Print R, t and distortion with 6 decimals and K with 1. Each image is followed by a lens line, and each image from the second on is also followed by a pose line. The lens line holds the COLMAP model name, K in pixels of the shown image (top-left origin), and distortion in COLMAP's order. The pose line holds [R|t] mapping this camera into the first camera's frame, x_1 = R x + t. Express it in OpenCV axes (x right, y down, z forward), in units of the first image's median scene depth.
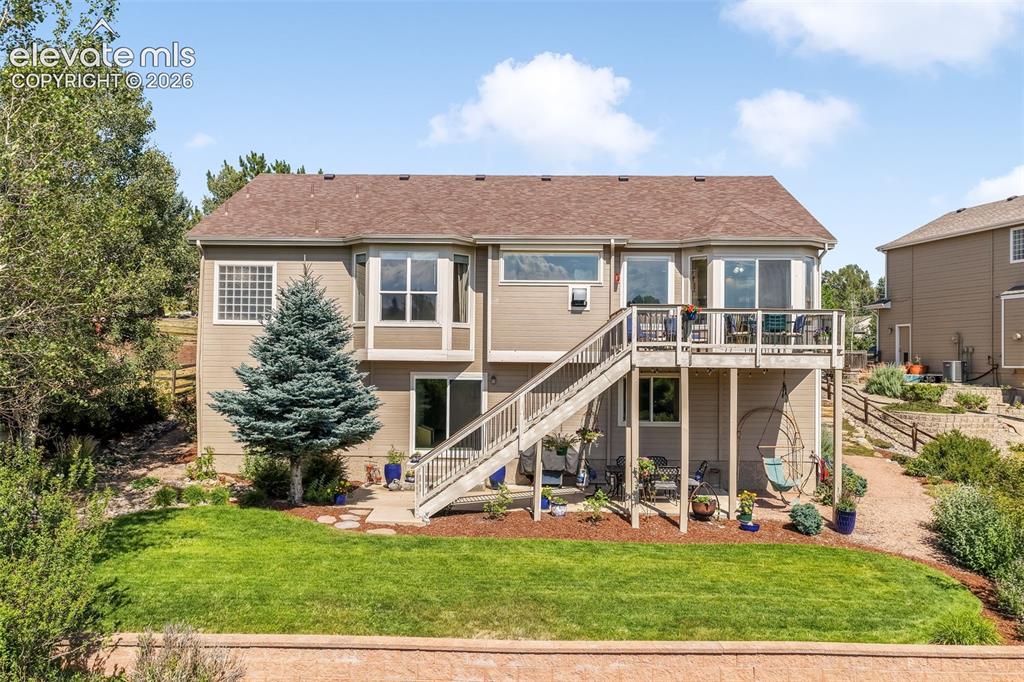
lens RADIAL K [[832.9, 0, 512.0], [0, 832.9, 341.0], [0, 0, 1]] dist [0.002839, 0.001571]
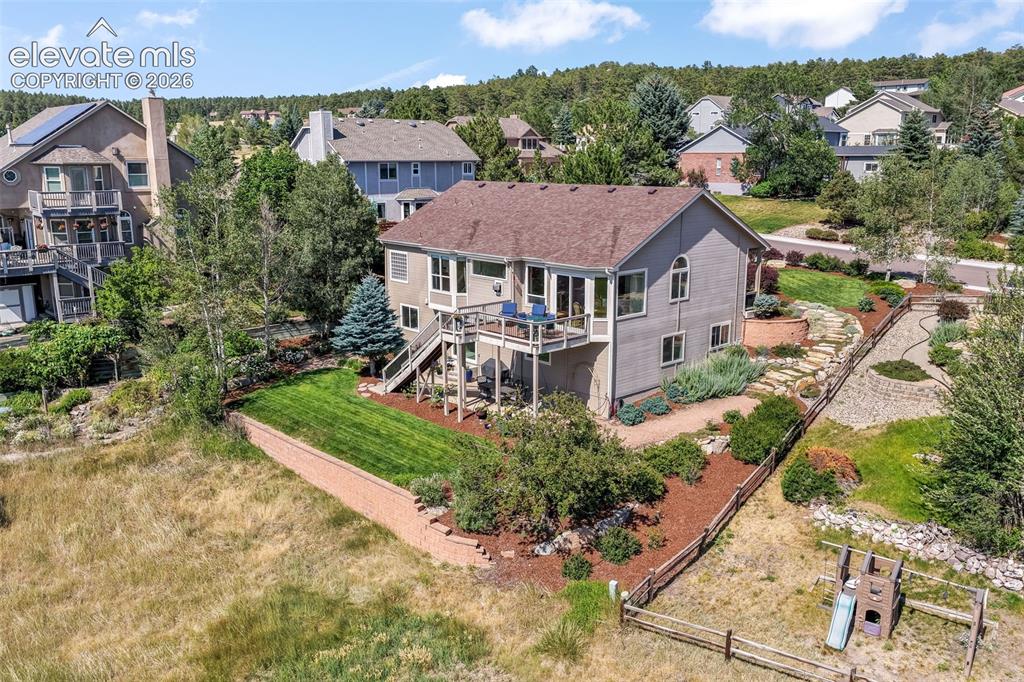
lens RADIAL K [[832.9, 0, 512.0], [0, 832.9, 341.0], [0, 0, 1]] dist [0.002839, 0.001571]
pose [[0.708017, 0.138327, -0.692515, 1.657429], [0.028743, 0.974171, 0.223974, -0.415004], [0.705610, -0.178482, 0.685754, -0.293701]]
